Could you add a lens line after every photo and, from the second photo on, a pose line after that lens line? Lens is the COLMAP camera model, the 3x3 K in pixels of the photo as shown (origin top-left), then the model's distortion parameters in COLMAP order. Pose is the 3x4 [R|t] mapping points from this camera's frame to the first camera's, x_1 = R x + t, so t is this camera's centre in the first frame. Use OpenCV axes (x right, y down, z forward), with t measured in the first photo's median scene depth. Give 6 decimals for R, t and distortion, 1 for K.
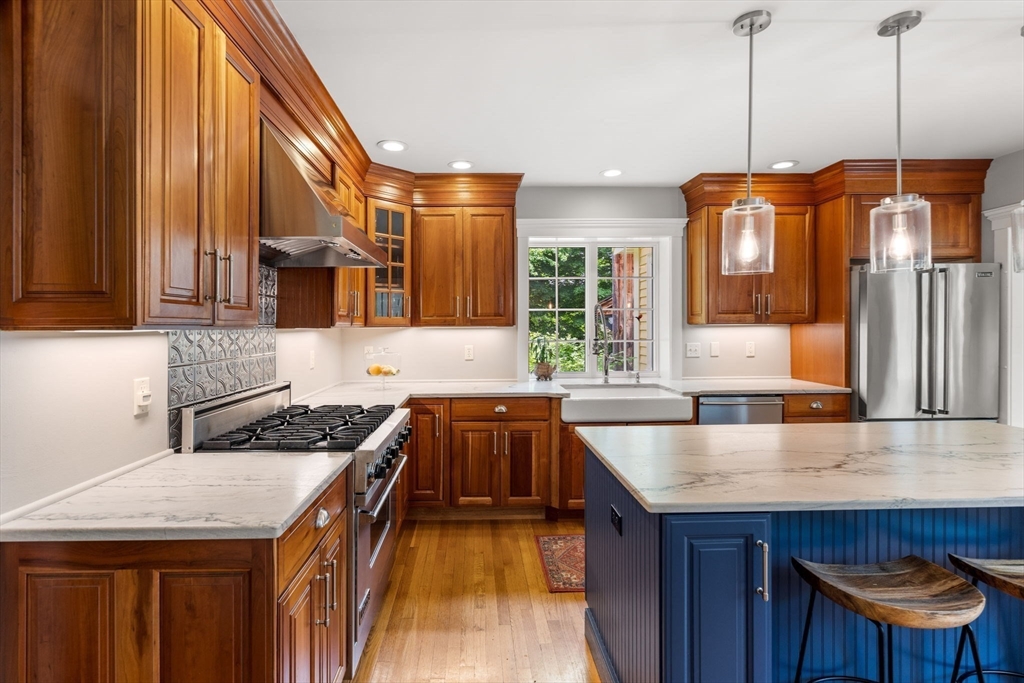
lens RADIAL K [[479.1, 0, 490.2], [0, 479.1, 330.5], [0, 0, 1]] dist [-0.002783, 0.000807]
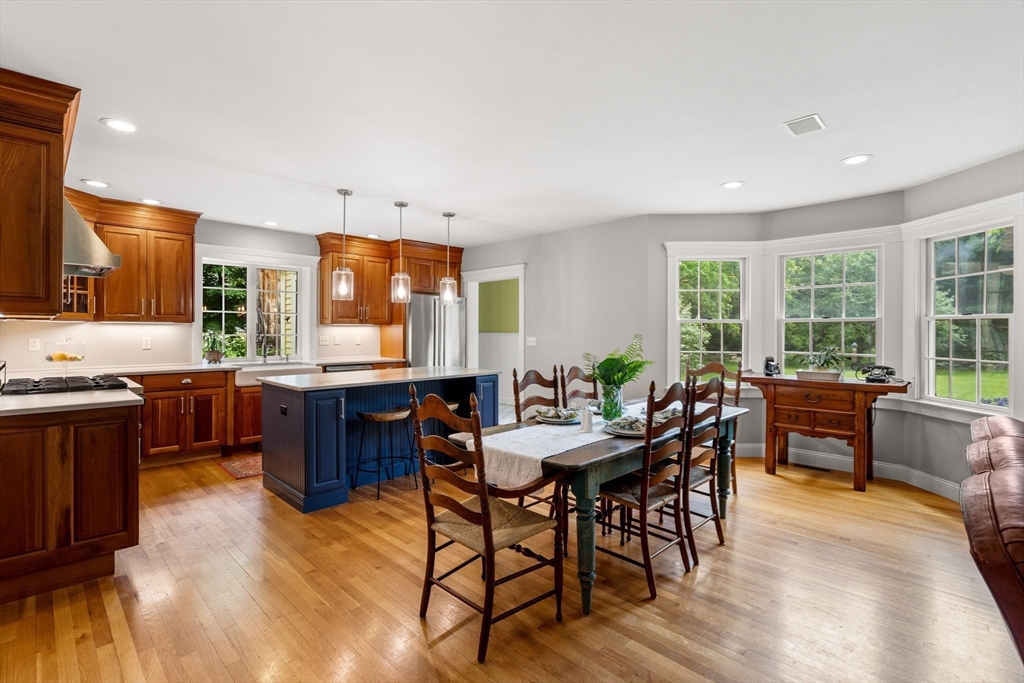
lens RADIAL K [[468.4, 0, 509.6], [0, 468.4, 339.8], [0, 0, 1]] dist [-0.012611, 0.001053]
pose [[0.722048, -0.002889, 0.691837, -0.229794], [-0.004295, 0.999953, 0.008658, 0.025741], [-0.691830, -0.009223, 0.722001, -0.617675]]
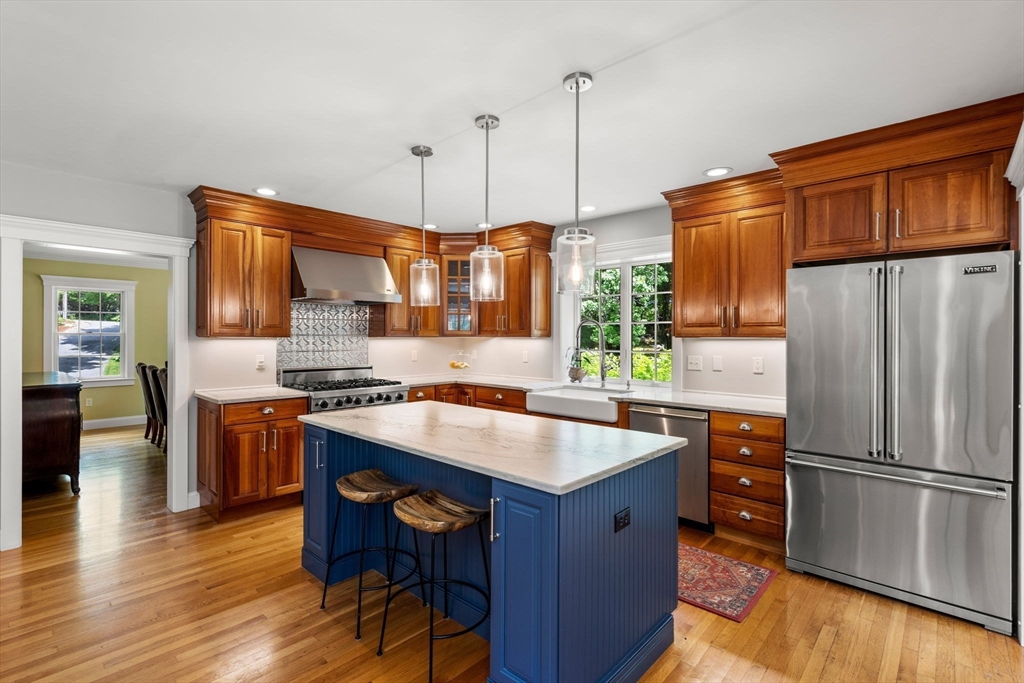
lens RADIAL K [[479.1, 0, 514.9], [0, 479.1, 335.5], [0, 0, 1]] dist [-0.002783, 0.000807]
pose [[0.717494, 0.008178, -0.696516, 0.985364], [-0.013541, 0.999906, -0.002208, -0.010452], [0.696433, 0.011016, 0.717537, 0.033238]]
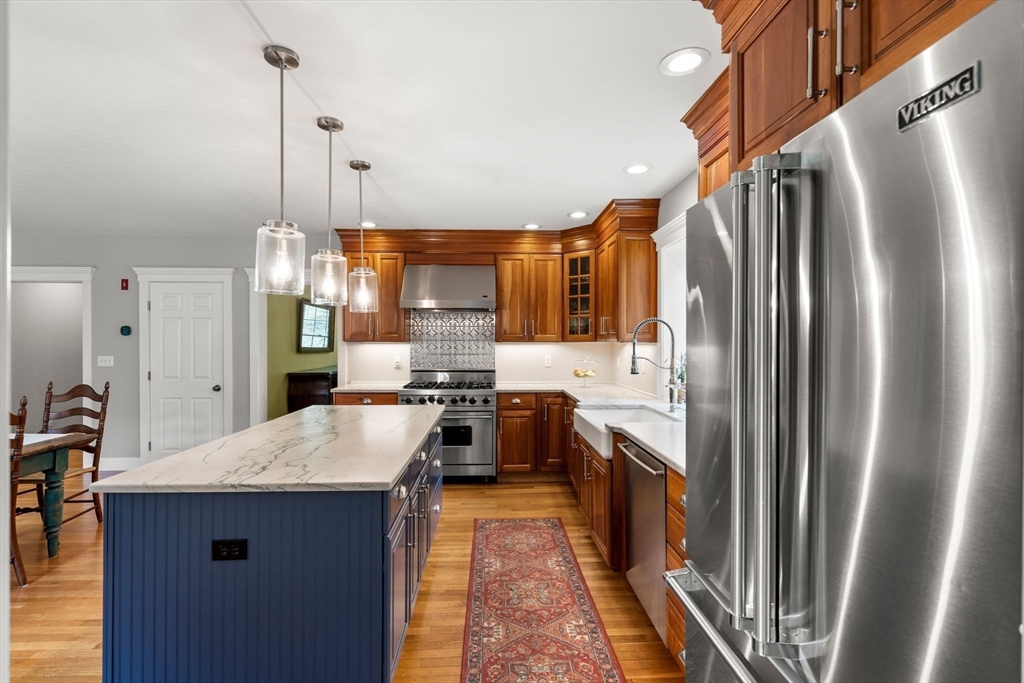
lens RADIAL K [[479.1, 0, 511.8], [0, 479.1, 342.7], [0, 0, 1]] dist [-0.002783, 0.000807]
pose [[0.025513, 0.010763, -0.999617, 1.176664], [-0.011239, 0.999882, 0.010479, -0.017617], [0.999611, 0.010968, 0.025631, 0.777687]]
